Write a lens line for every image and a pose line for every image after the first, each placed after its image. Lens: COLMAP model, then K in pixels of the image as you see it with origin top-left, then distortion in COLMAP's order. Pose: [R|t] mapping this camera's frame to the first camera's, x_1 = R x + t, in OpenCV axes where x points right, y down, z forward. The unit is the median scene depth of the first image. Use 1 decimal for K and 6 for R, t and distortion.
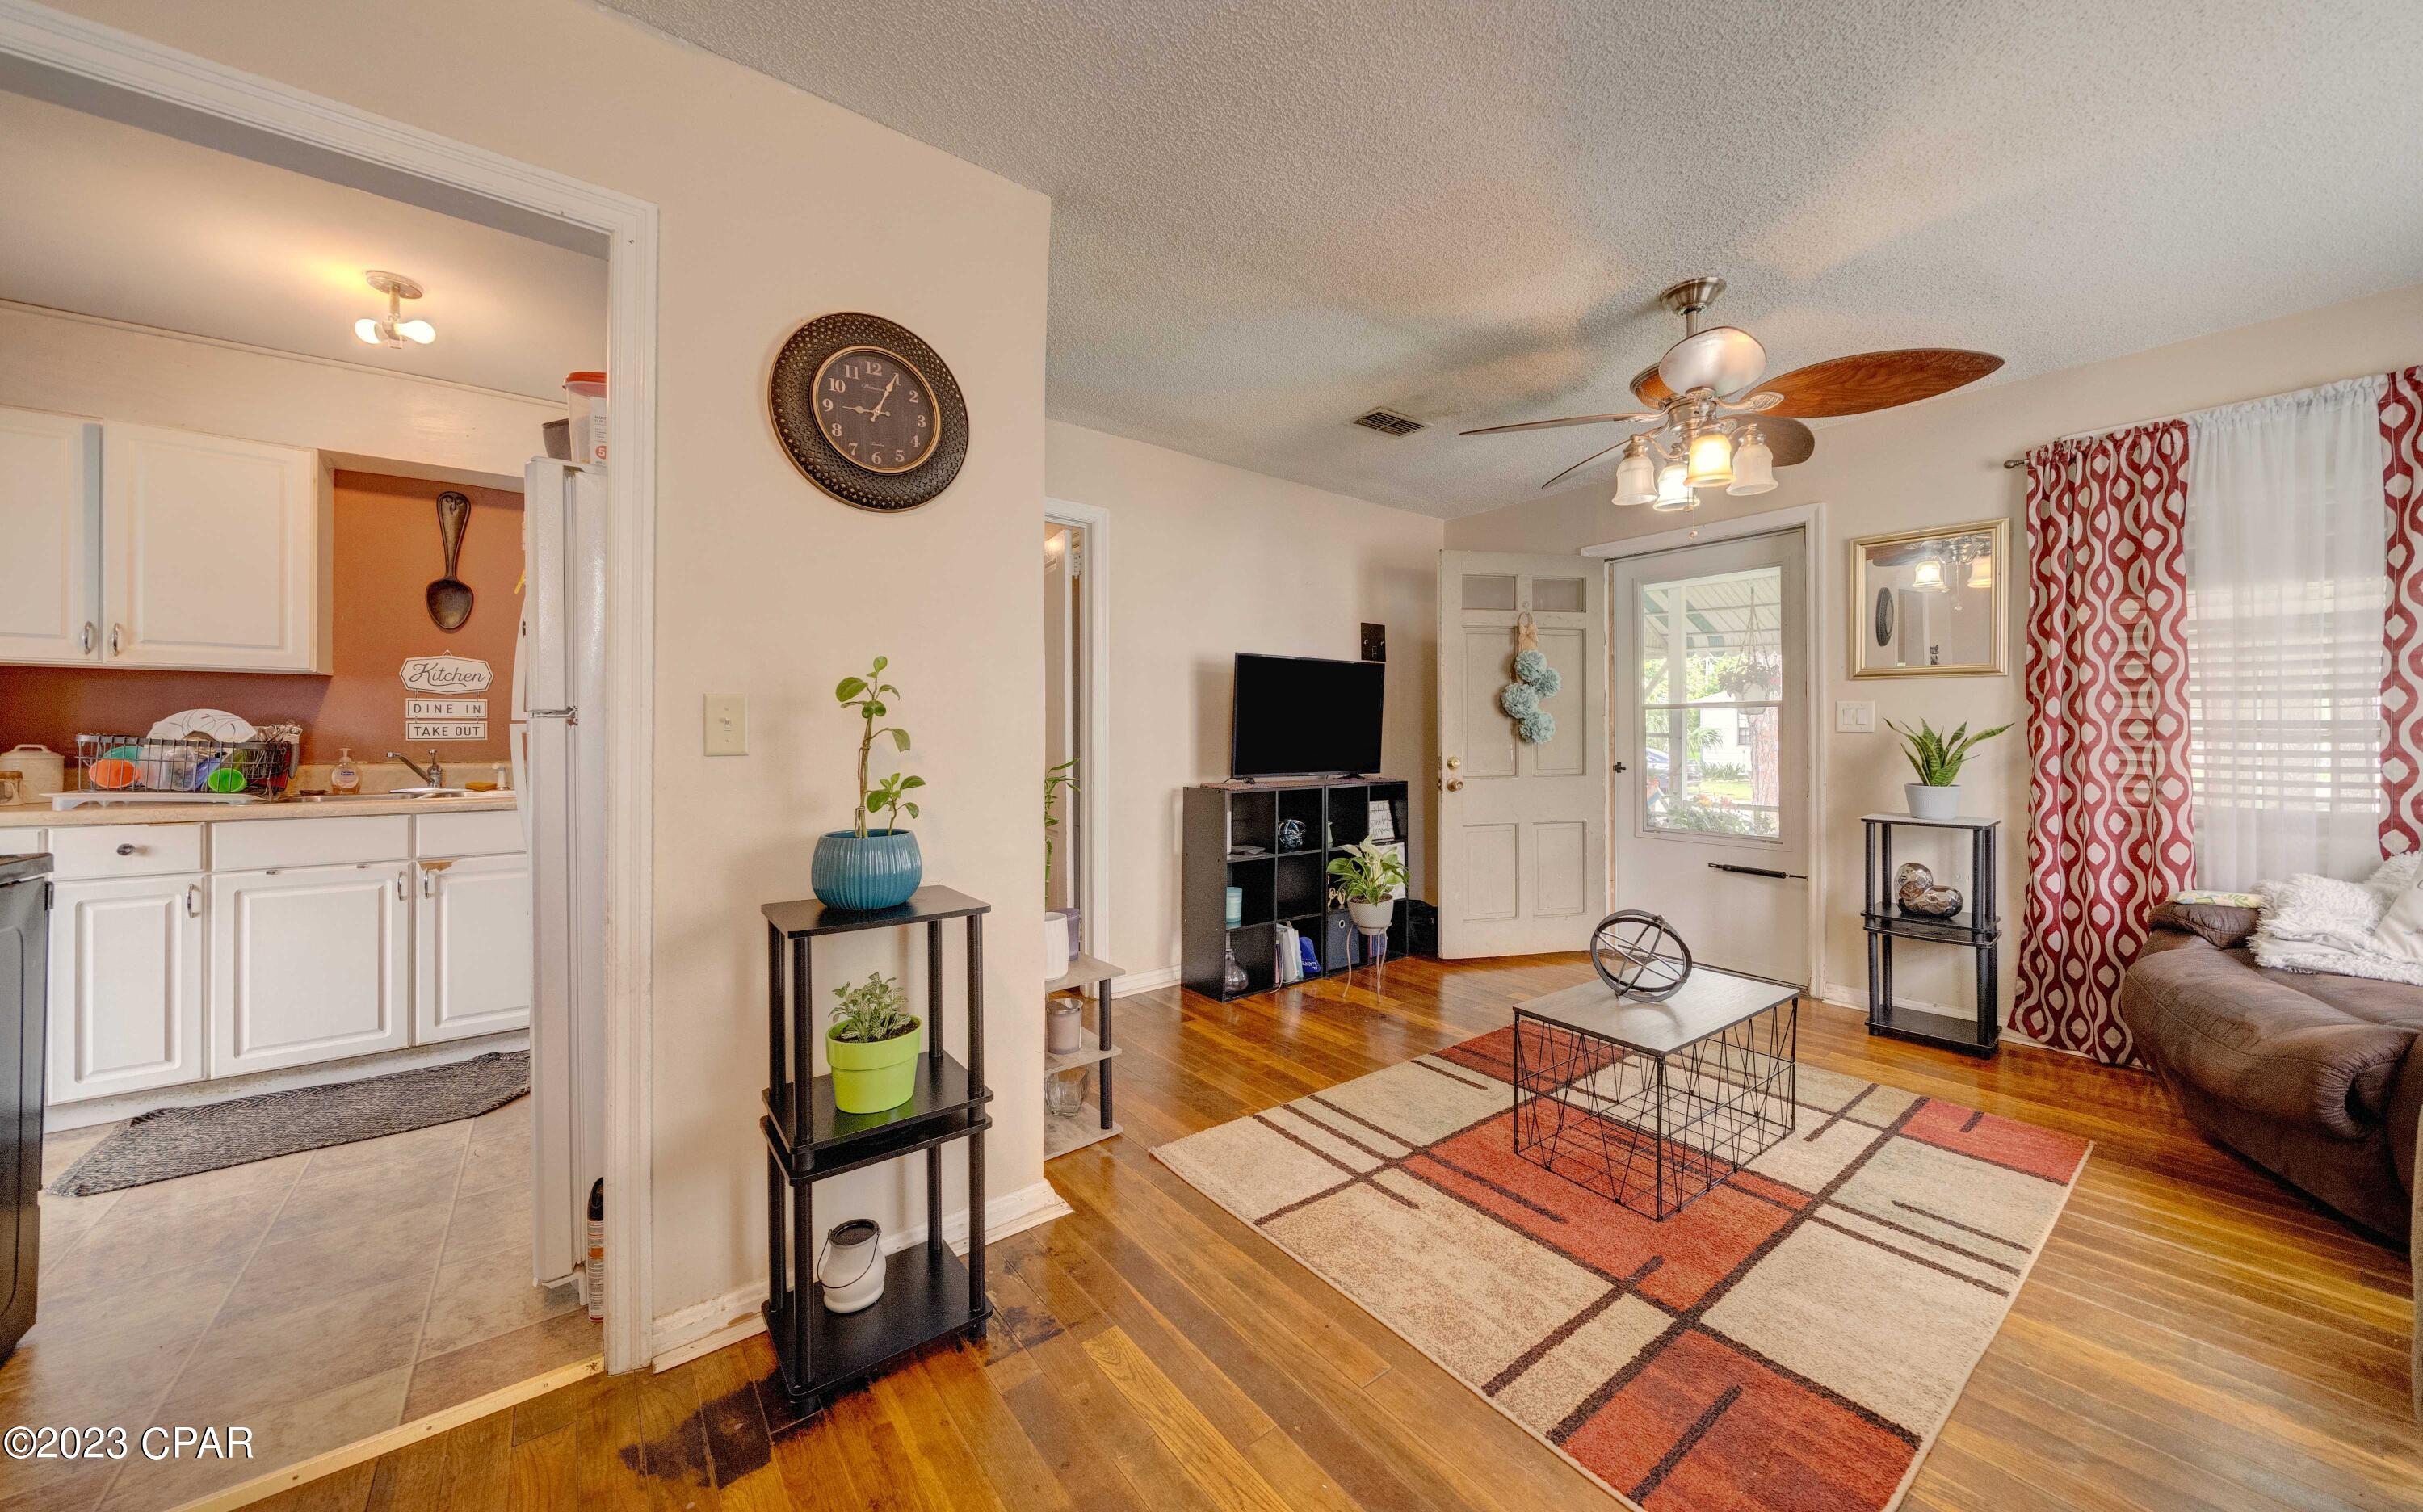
lens RADIAL K [[837.2, 0, 1212.9], [0, 837.2, 740.1], [0, 0, 1]] dist [-0.000133, -0.000003]
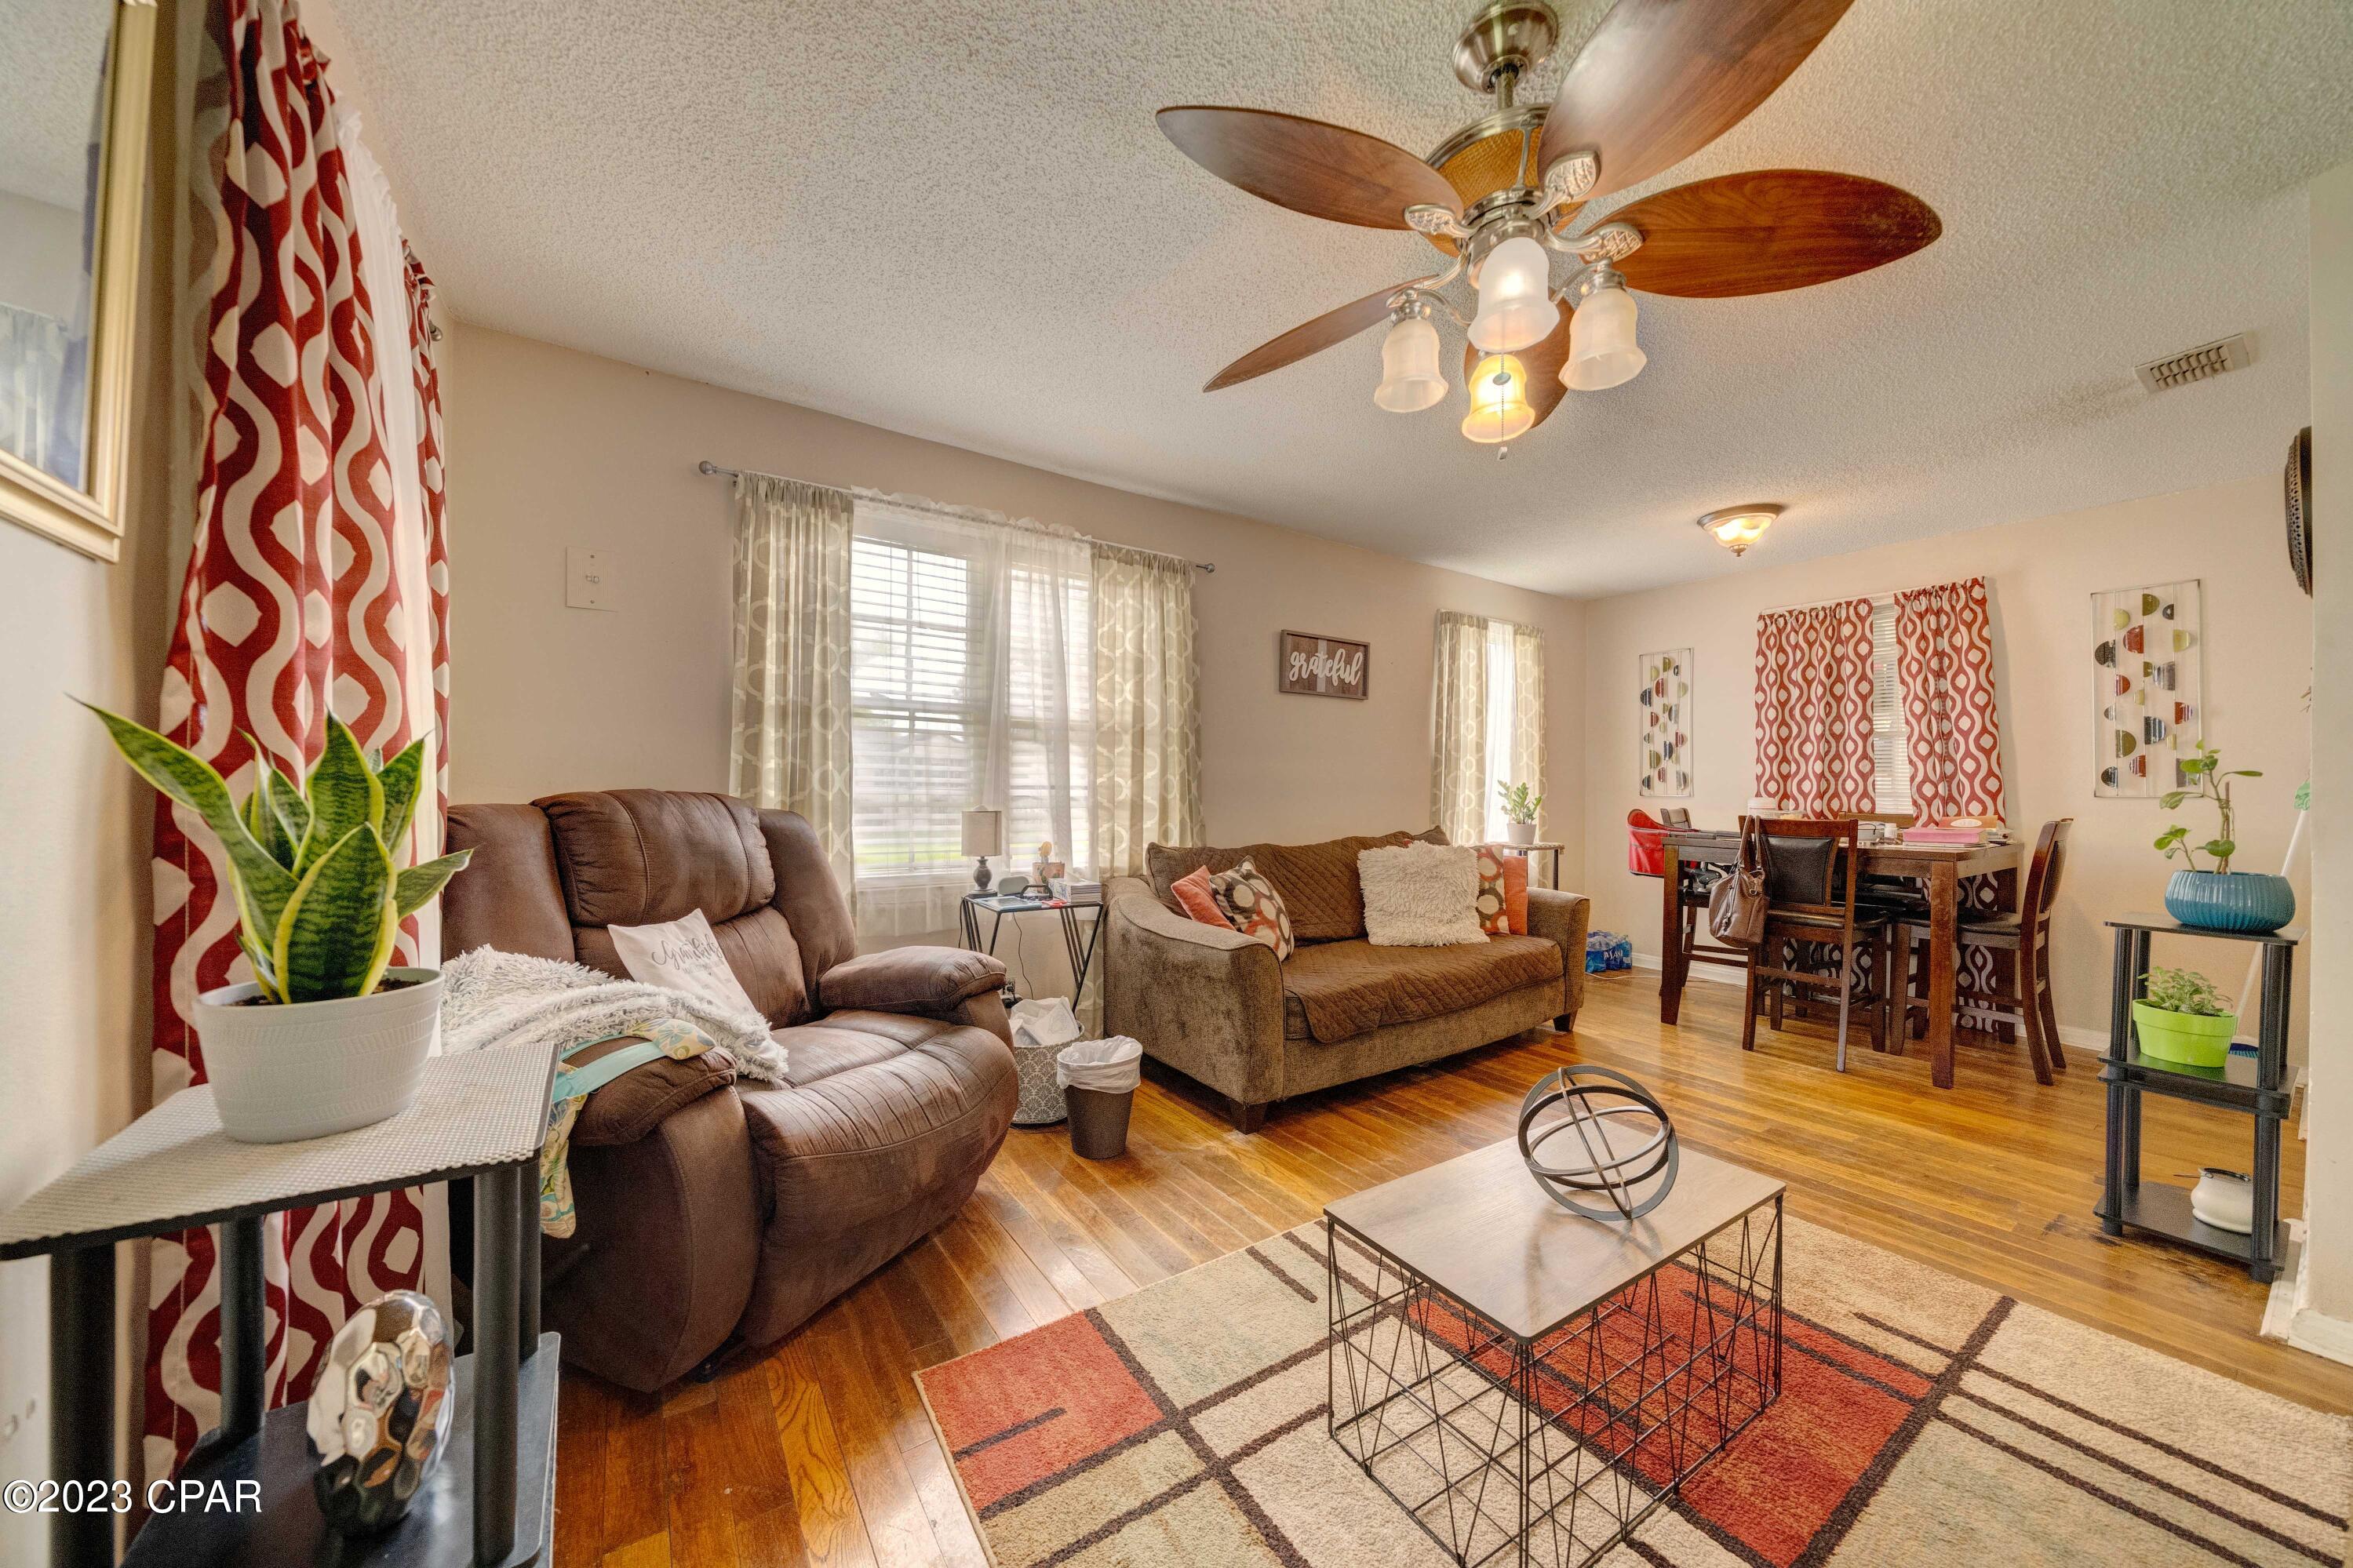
lens RADIAL K [[819.9, 0, 1176.3], [0, 819.9, 784.0], [0, 0, 1]] dist [-0.000421, -0.000037]
pose [[-0.998507, -0.004245, 0.054464, 0.814619], [-0.004090, 0.999987, 0.002956, -0.010381], [-0.054475, 0.002729, -0.998511, 1.686733]]
